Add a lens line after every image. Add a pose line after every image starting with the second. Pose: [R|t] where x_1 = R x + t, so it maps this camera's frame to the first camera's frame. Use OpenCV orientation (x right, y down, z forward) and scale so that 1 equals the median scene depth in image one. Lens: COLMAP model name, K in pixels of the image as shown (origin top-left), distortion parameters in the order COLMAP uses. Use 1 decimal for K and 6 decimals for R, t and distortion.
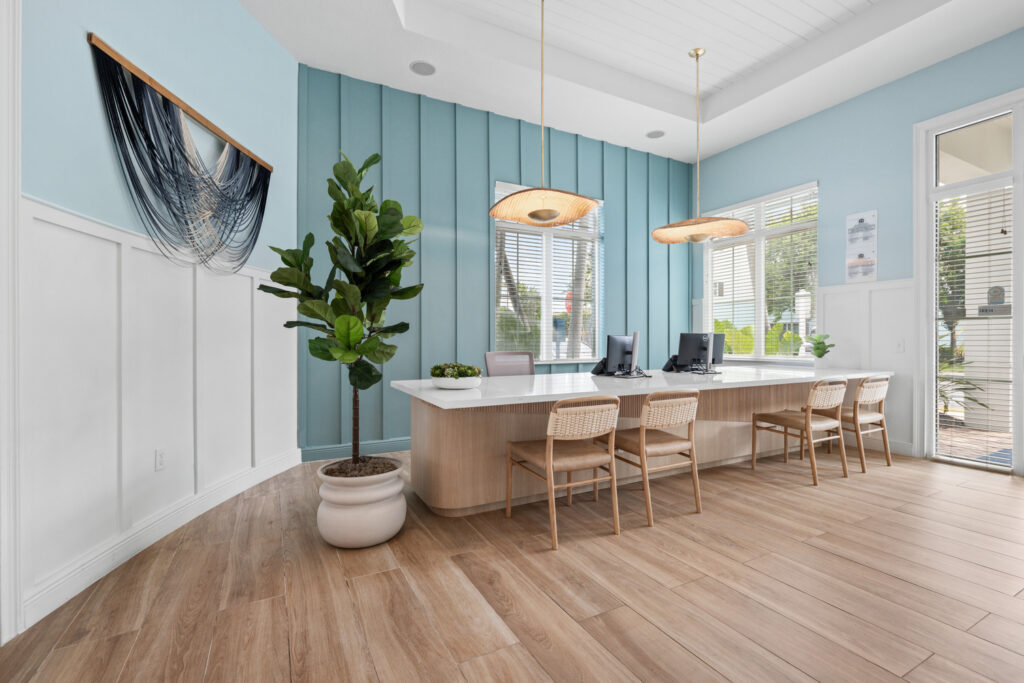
lens RADIAL K [[462.6, 0, 511.6], [0, 462.6, 339.1], [0, 0, 1]] dist [-0.003975, 0.000568]
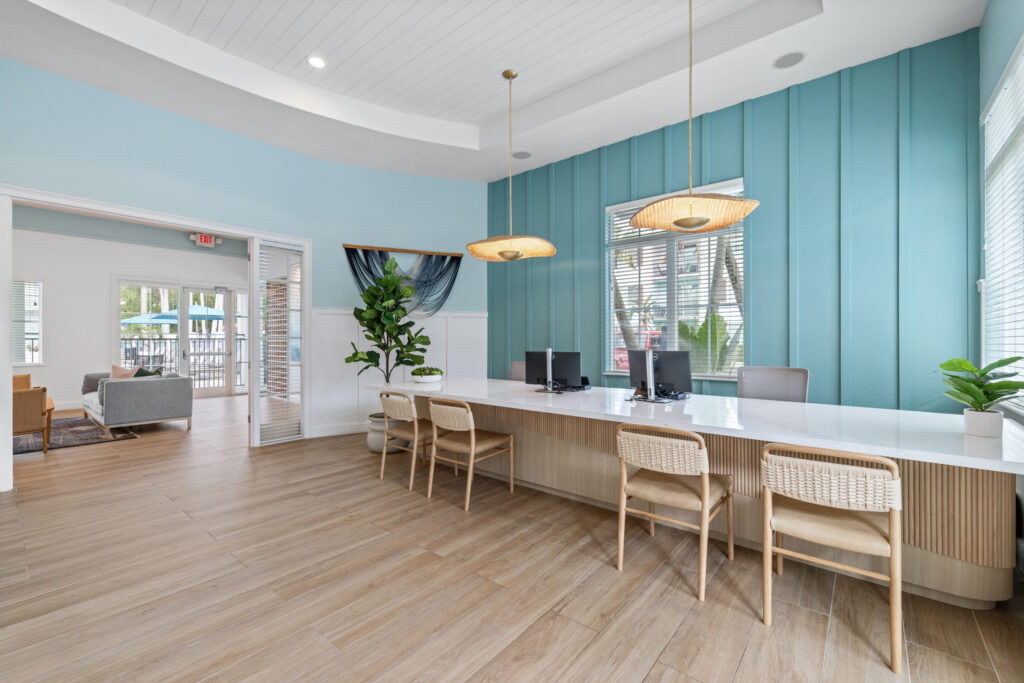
lens RADIAL K [[427.8, 0, 512.1], [0, 427.8, 340.5], [0, 0, 1]] dist [0.000663, -0.000818]
pose [[0.380436, -0.006237, -0.924786, 1.259007], [-0.008975, 0.999905, -0.010435, -0.020645], [0.924764, 0.012270, 0.380344, 0.634197]]
